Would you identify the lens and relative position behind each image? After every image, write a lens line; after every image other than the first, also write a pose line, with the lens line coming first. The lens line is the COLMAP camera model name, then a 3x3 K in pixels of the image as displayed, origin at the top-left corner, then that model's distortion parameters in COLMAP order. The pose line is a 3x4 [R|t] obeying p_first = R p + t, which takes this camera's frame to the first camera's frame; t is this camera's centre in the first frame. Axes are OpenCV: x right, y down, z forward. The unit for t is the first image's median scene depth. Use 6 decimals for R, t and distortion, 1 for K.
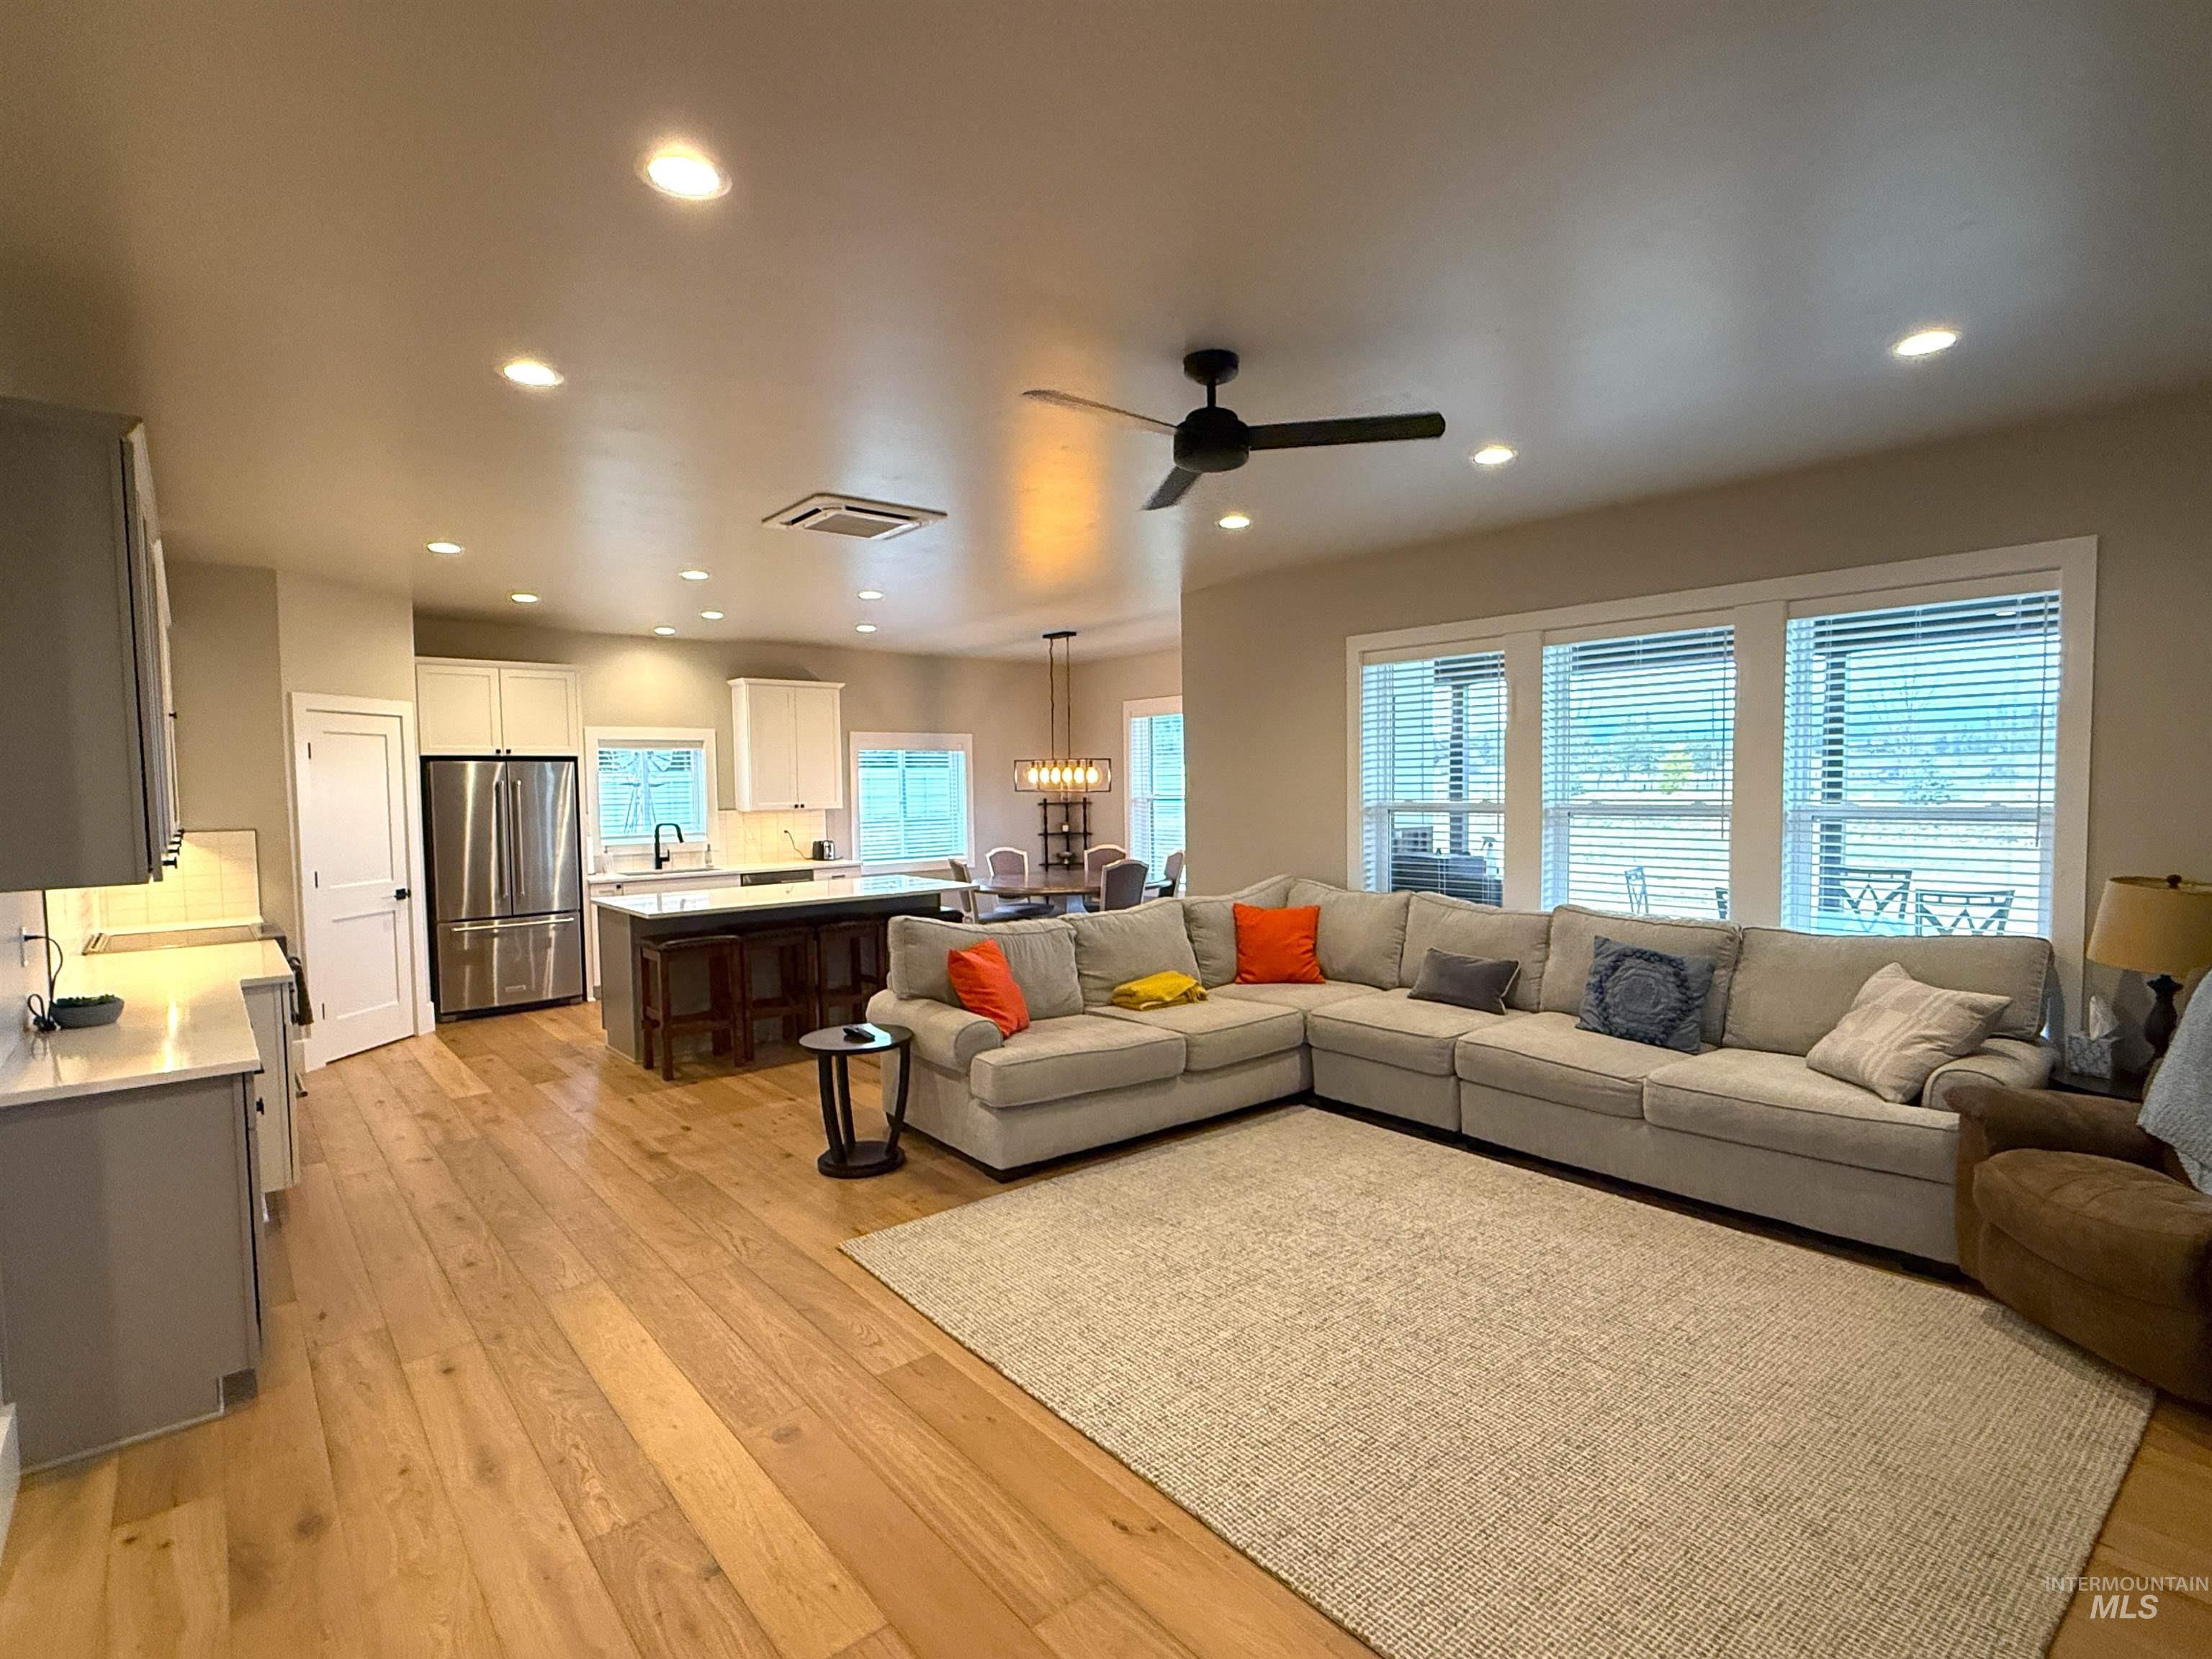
lens RADIAL K [[1097.4, 0, 1109.1], [0, 1097.4, 843.6], [0, 0, 1]] dist [0.012001, -0.000364]
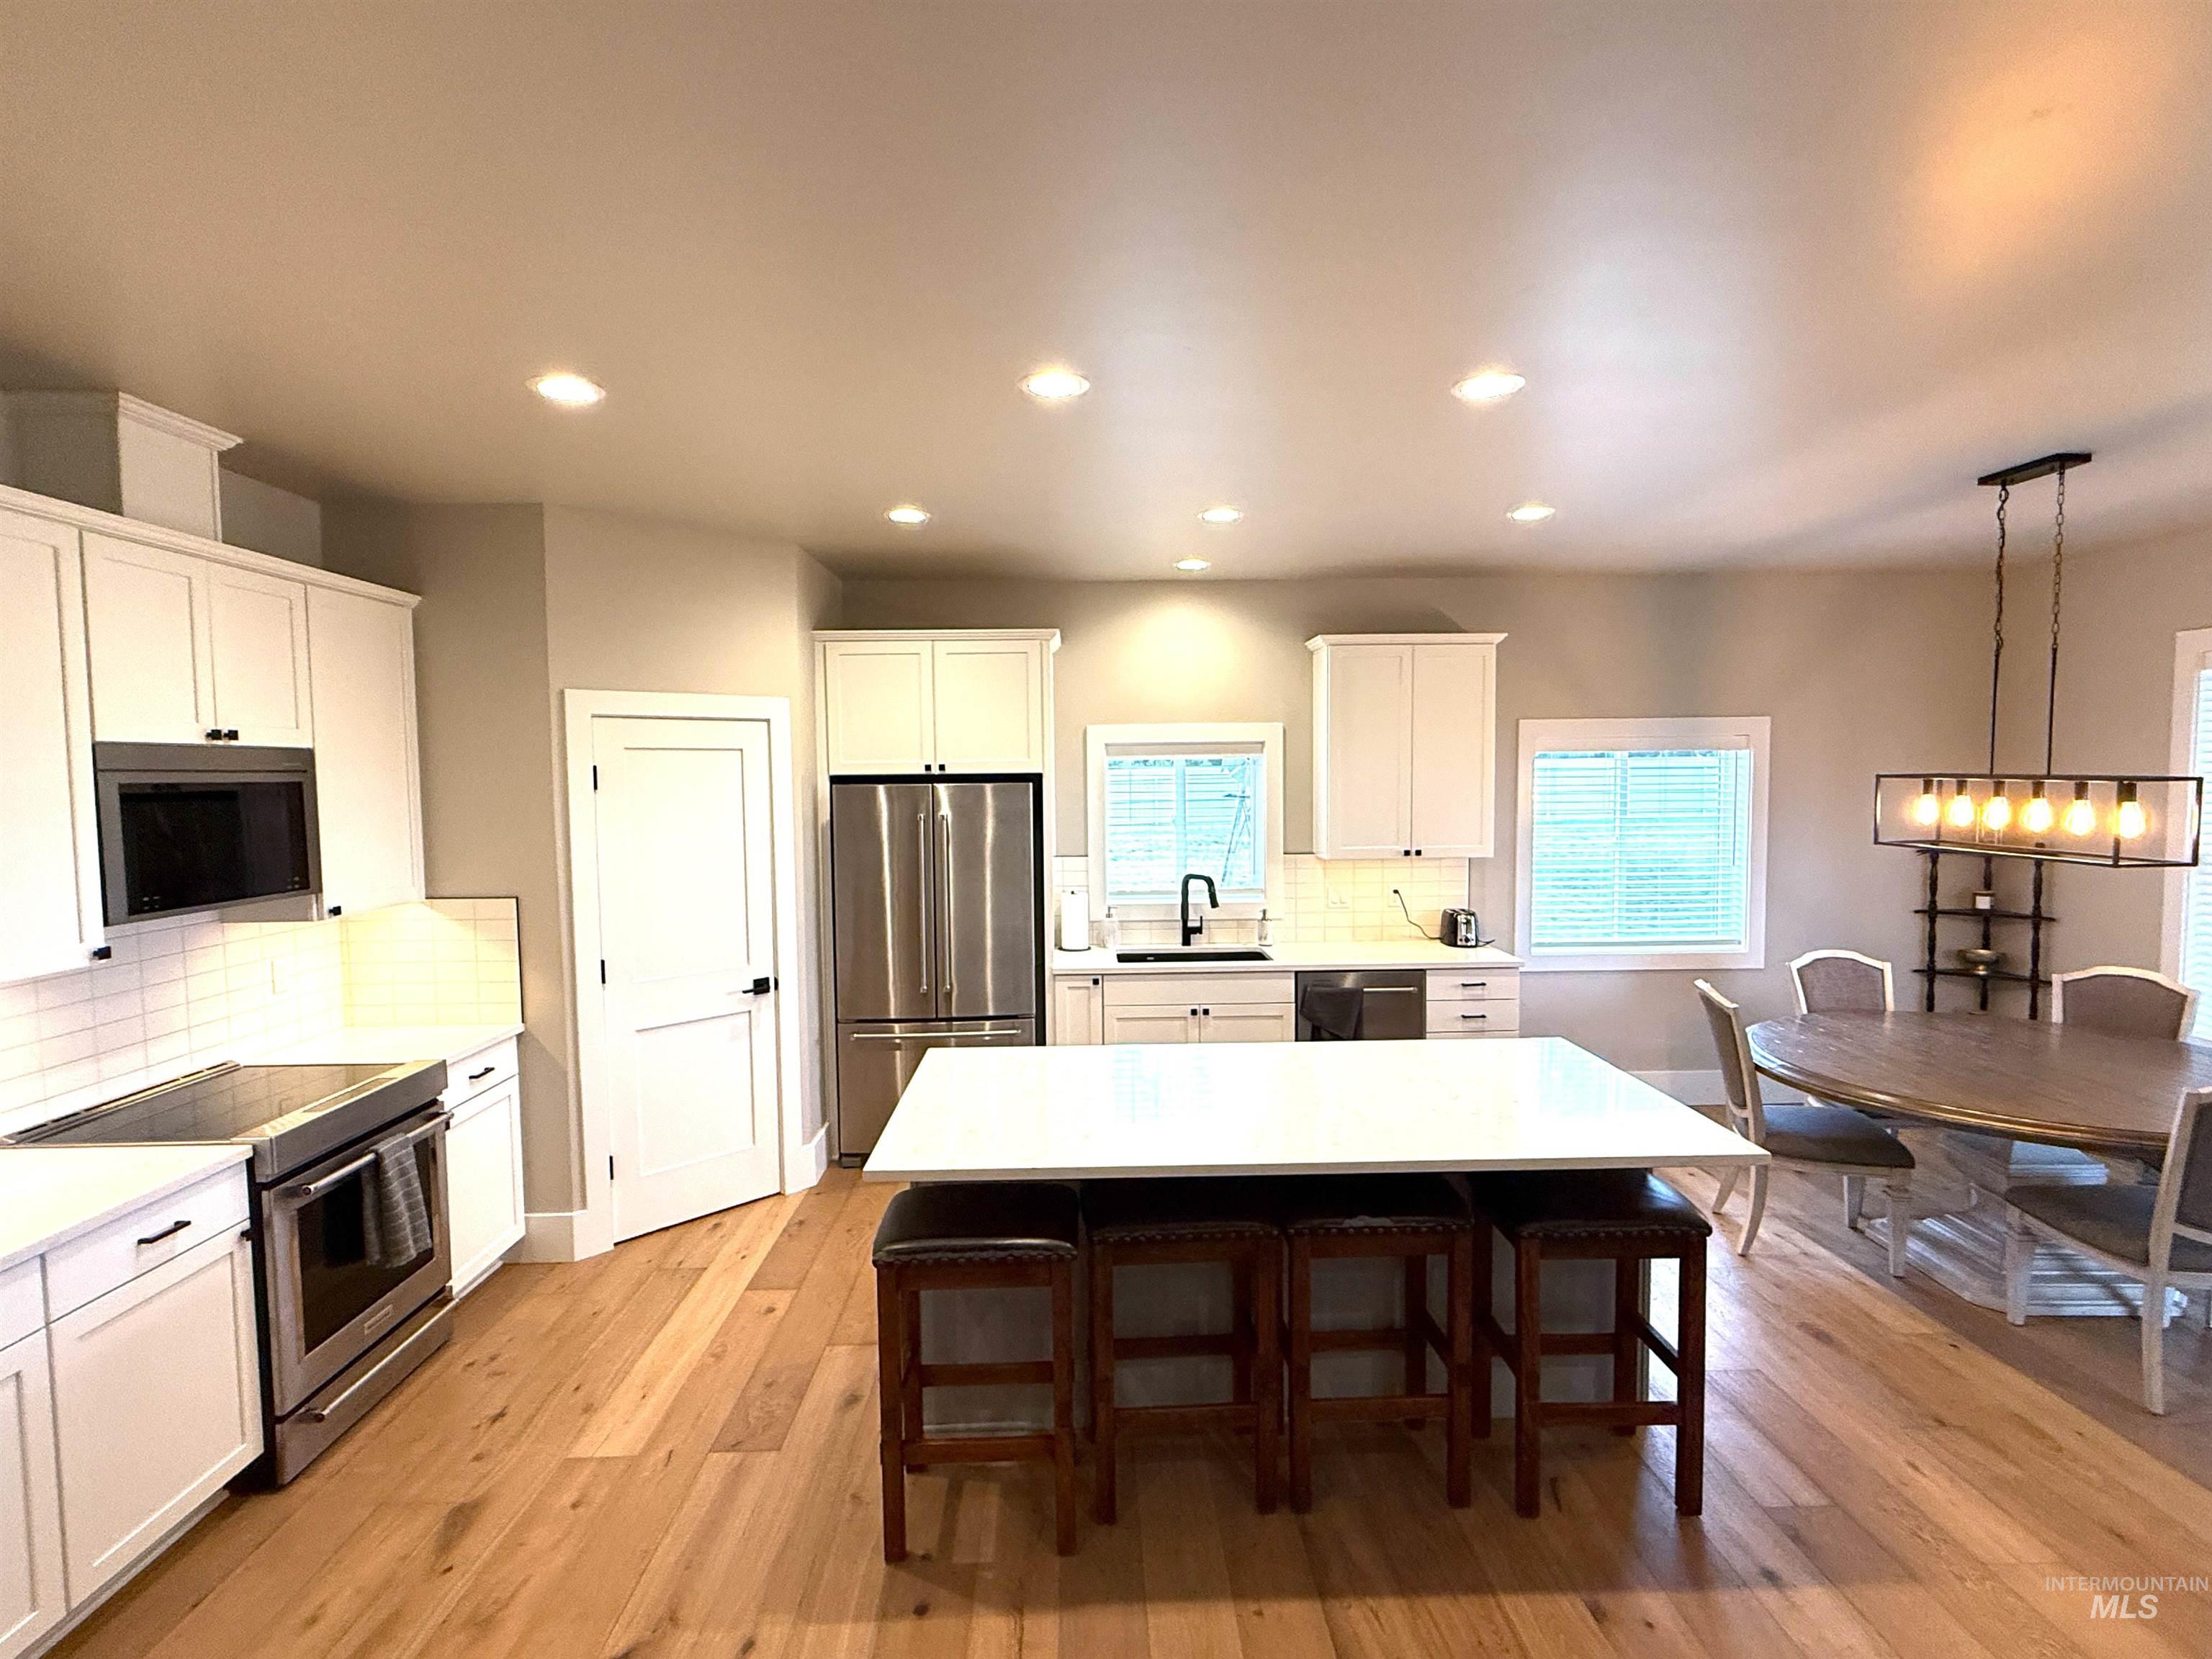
lens RADIAL K [[1097.4, 0, 1109.1], [0, 1097.4, 843.6], [0, 0, 1]] dist [0.012001, -0.000364]
pose [[0.785505, 0.044793, -0.617232, -0.054341], [-0.035095, 0.998996, 0.027835, -0.051236], [0.617859, -0.000203, 0.786289, 0.466724]]
